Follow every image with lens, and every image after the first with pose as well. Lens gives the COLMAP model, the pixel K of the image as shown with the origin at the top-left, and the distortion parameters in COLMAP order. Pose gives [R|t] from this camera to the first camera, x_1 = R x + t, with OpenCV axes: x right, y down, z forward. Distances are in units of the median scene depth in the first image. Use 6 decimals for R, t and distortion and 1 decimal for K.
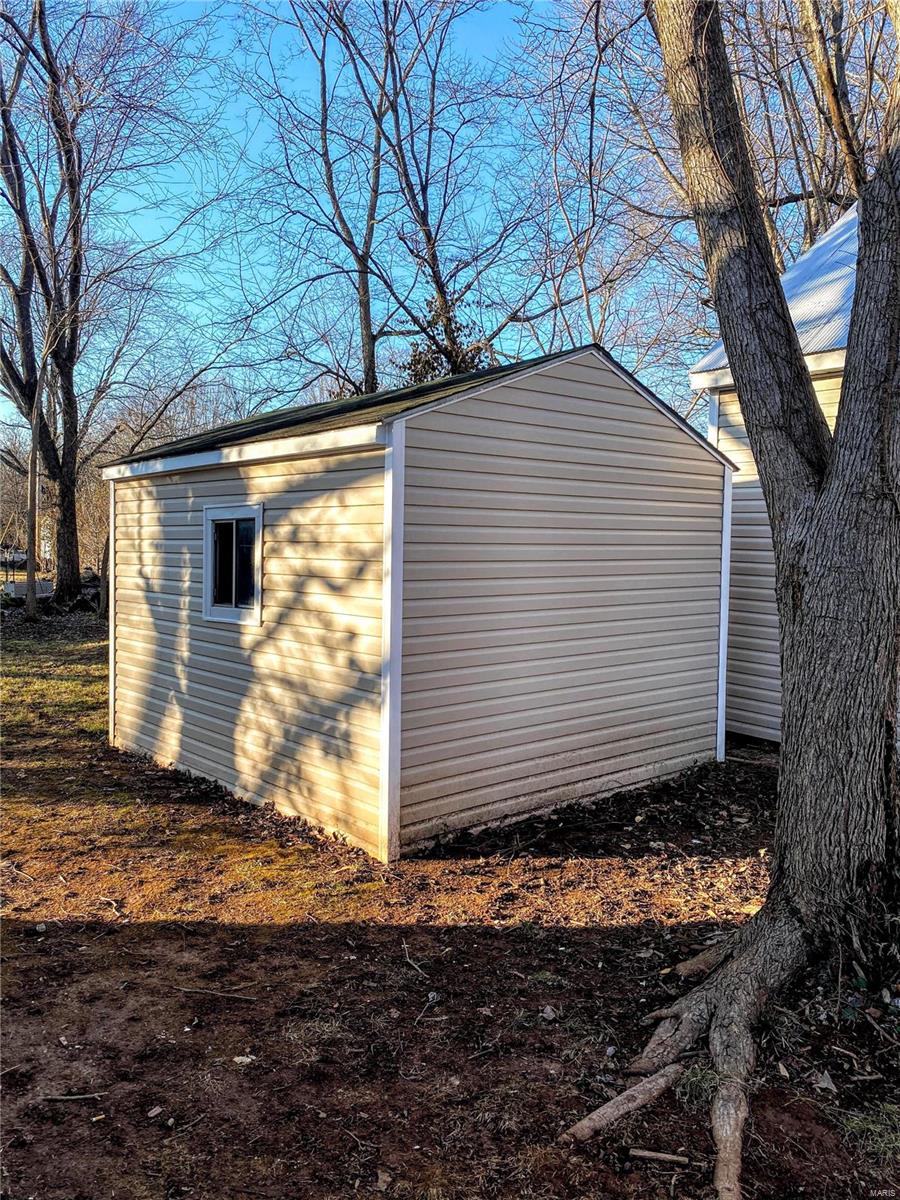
lens RADIAL K [[912.6, 0, 451.0], [0, 912.6, 596.5], [0, 0, 1]] dist [0.043661, -0.051594]
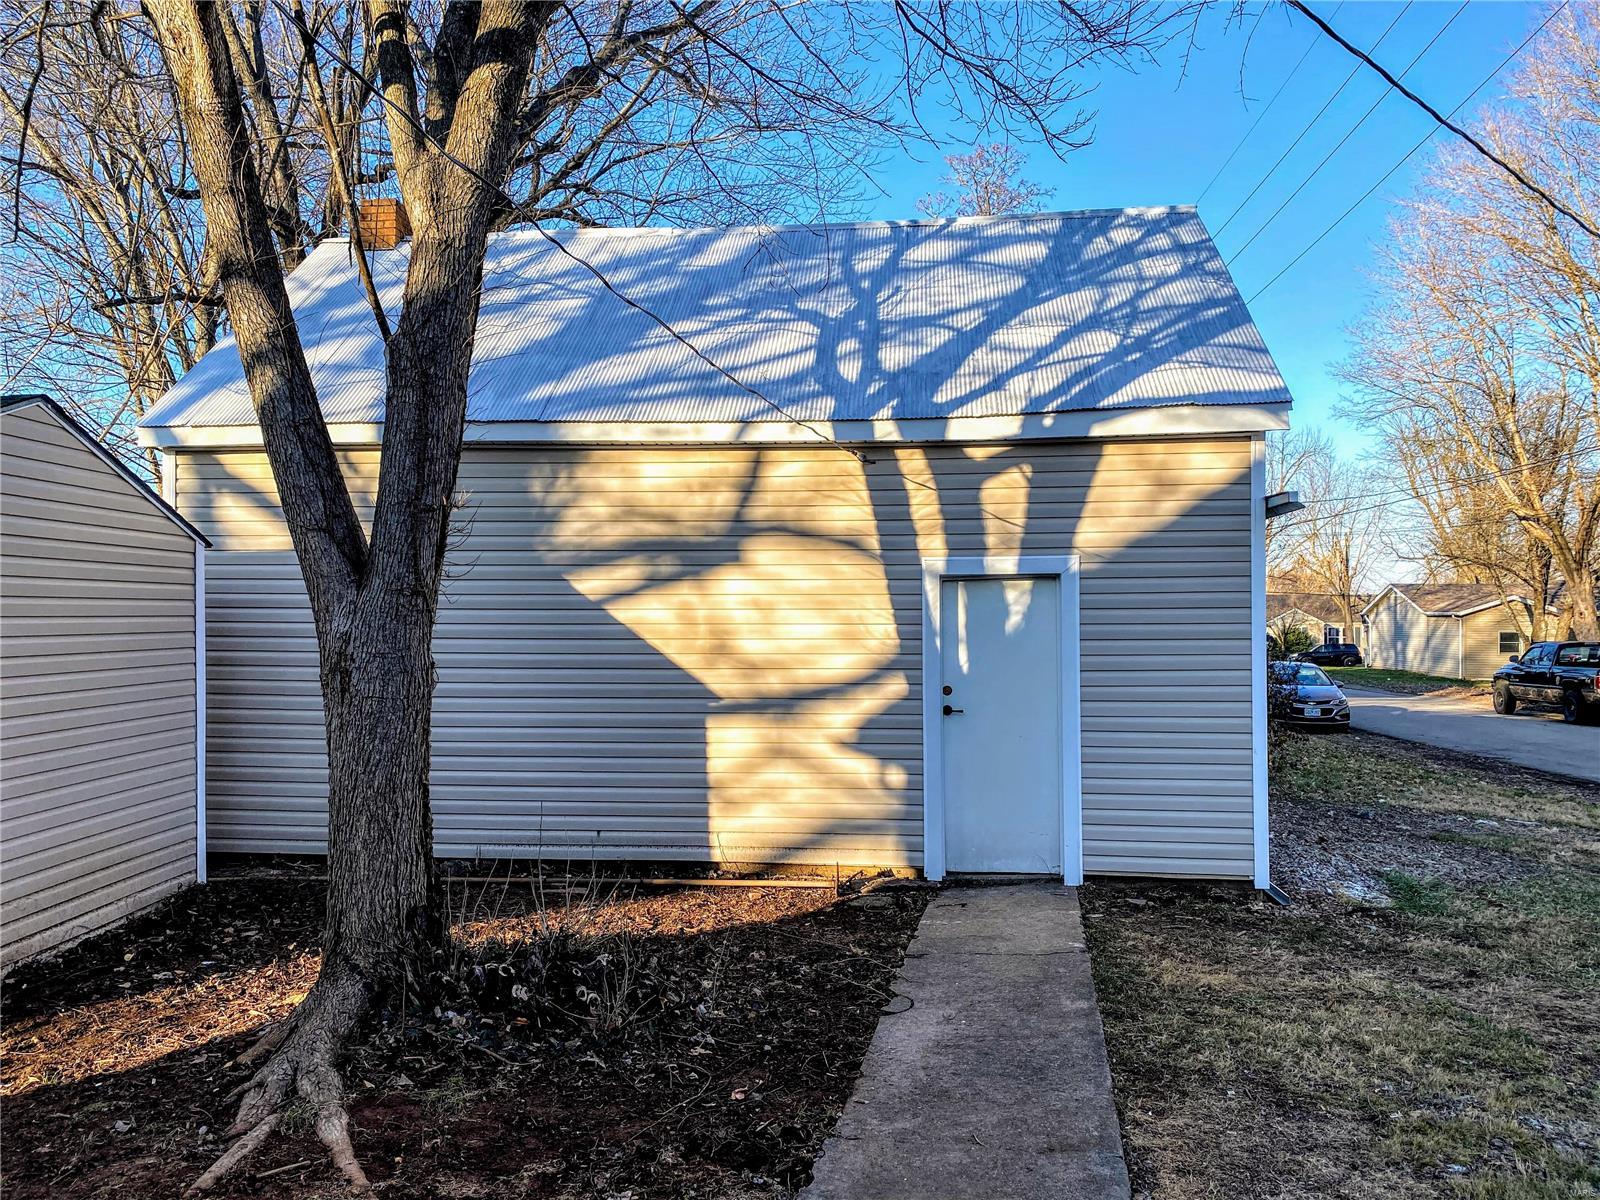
lens RADIAL K [[1216.8, 0, 796.9], [0, 1216.8, 601.0], [0, 0, 1]] dist [0.043661, -0.051594]
pose [[0.682689, -0.006689, 0.730679, -0.333080], [0.059705, 0.997125, -0.046656, 0.004928], [-0.728266, 0.075477, 0.681126, -0.418174]]
